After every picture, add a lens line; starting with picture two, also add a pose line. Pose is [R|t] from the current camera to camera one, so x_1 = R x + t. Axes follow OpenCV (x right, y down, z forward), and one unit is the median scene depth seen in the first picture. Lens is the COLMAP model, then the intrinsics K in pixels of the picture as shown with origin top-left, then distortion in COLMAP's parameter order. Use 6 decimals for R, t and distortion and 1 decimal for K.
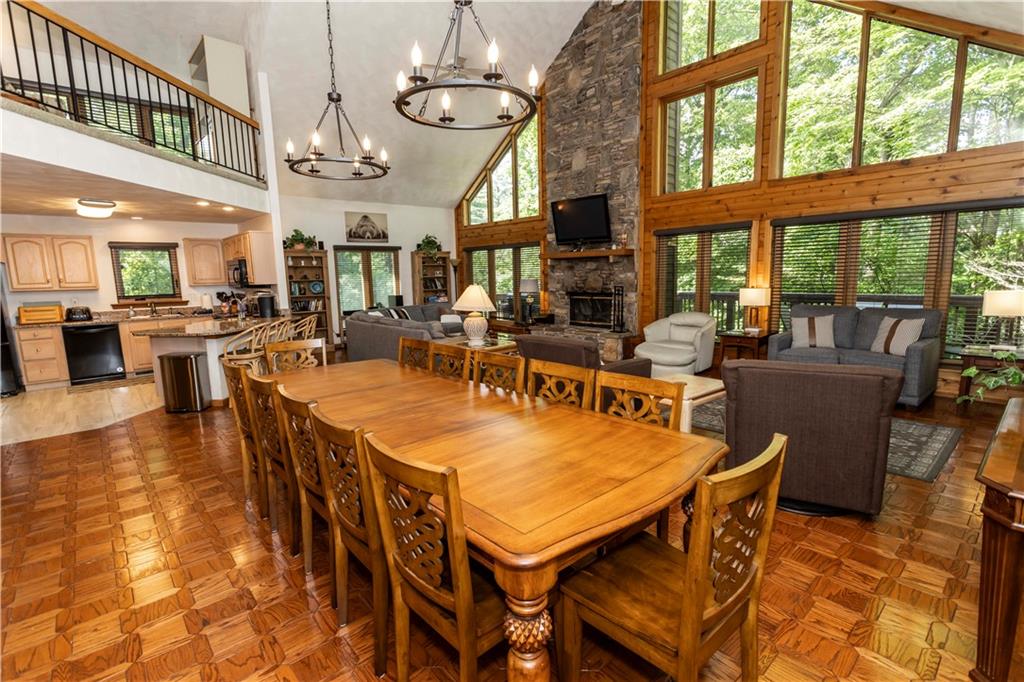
lens RADIAL K [[479.6, 0, 514.4], [0, 479.6, 337.5], [0, 0, 1]] dist [0.004228, 0.000806]
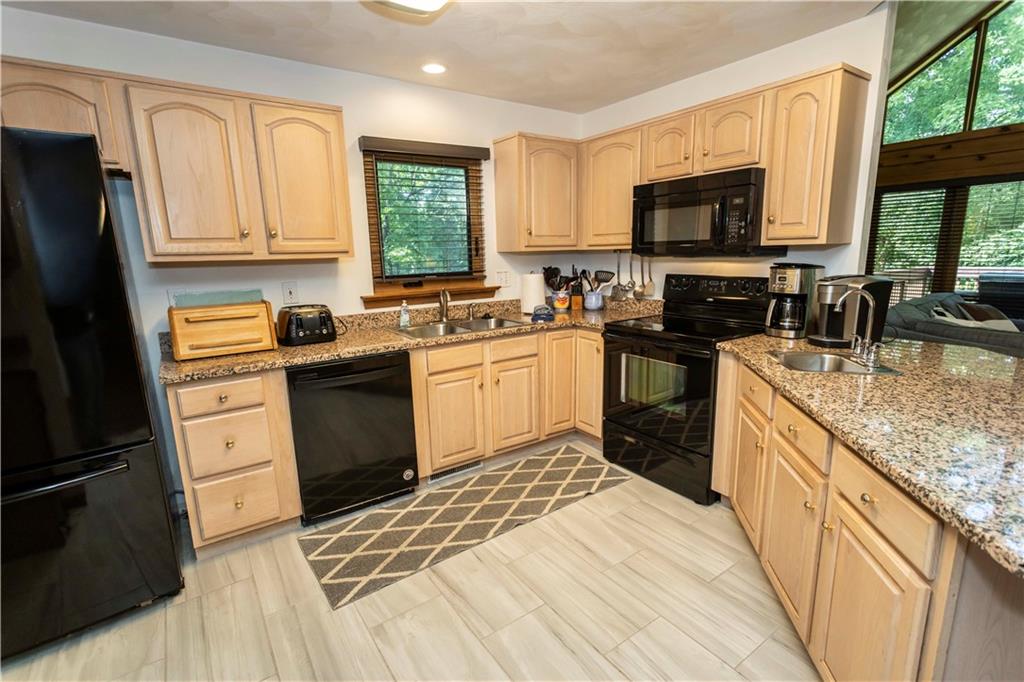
lens RADIAL K [[479.6, 0, 517.5], [0, 479.6, 342.2], [0, 0, 1]] dist [0.004228, 0.000806]
pose [[0.993327, 0.021838, -0.113249, -0.626674], [-0.015461, 0.998261, 0.056886, -0.052850], [0.114294, -0.054755, 0.991937, 0.580497]]
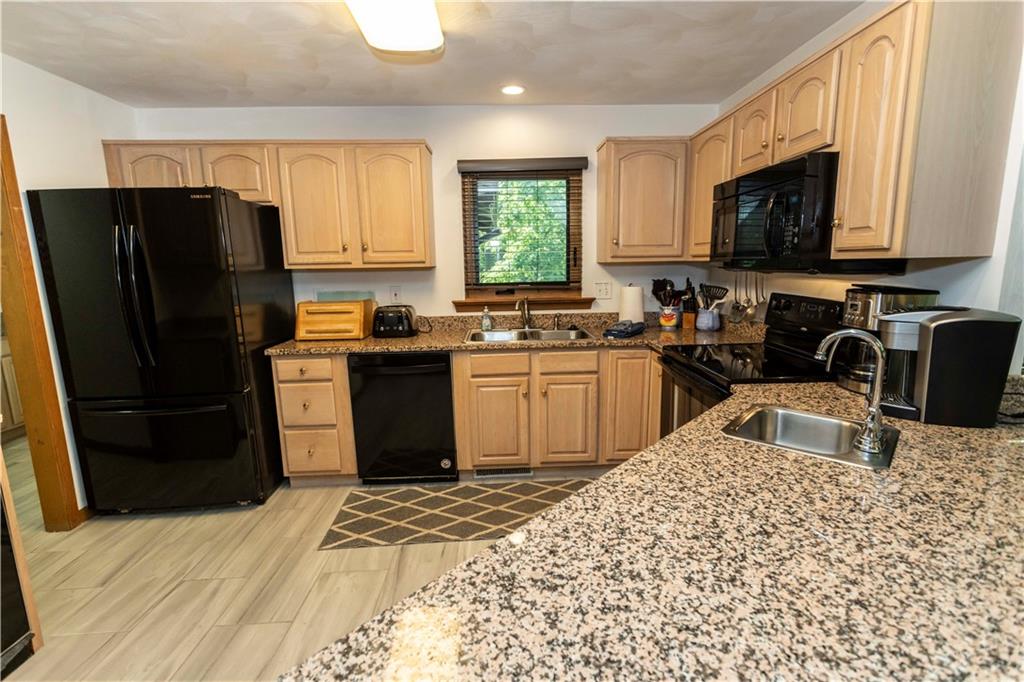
lens RADIAL K [[479.6, 0, 523.2], [0, 479.6, 340.2], [0, 0, 1]] dist [0.004228, 0.000806]
pose [[0.775159, 0.111701, -0.621812, -0.471795], [-0.086396, 0.993741, 0.070812, -0.066363], [0.625830, -0.001169, 0.779958, 0.647823]]
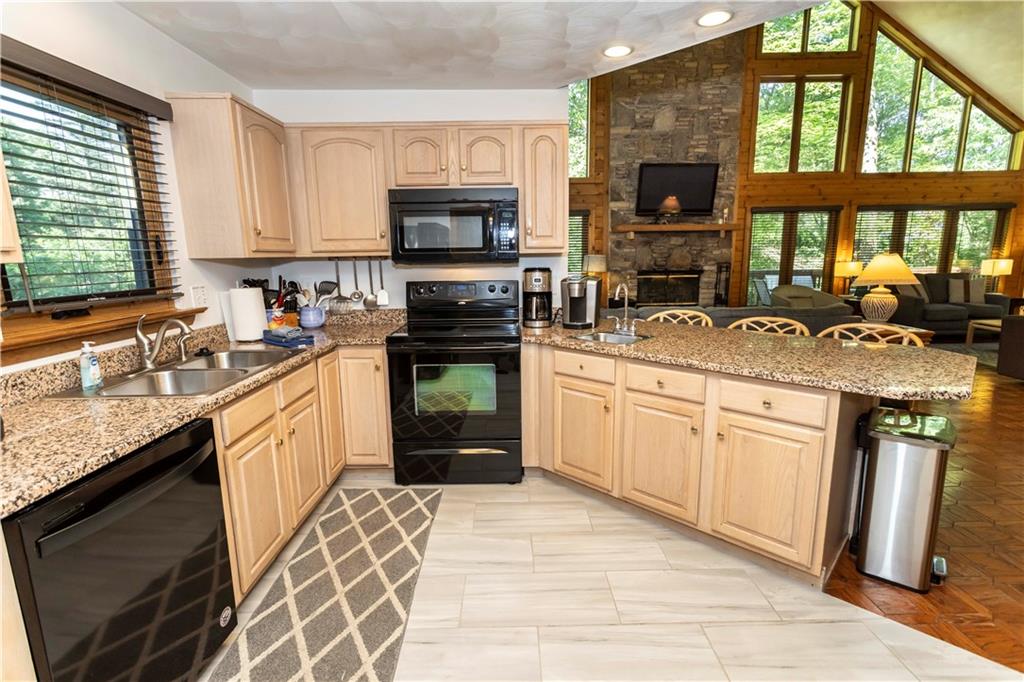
lens RADIAL K [[479.6, 0, 516.4], [0, 479.6, 341.5], [0, 0, 1]] dist [0.004228, 0.000806]
pose [[0.658802, -0.119946, 0.742693, -0.795617], [0.099743, 0.992419, 0.071801, -0.059334], [-0.745675, 0.026775, 0.665772, 0.666766]]
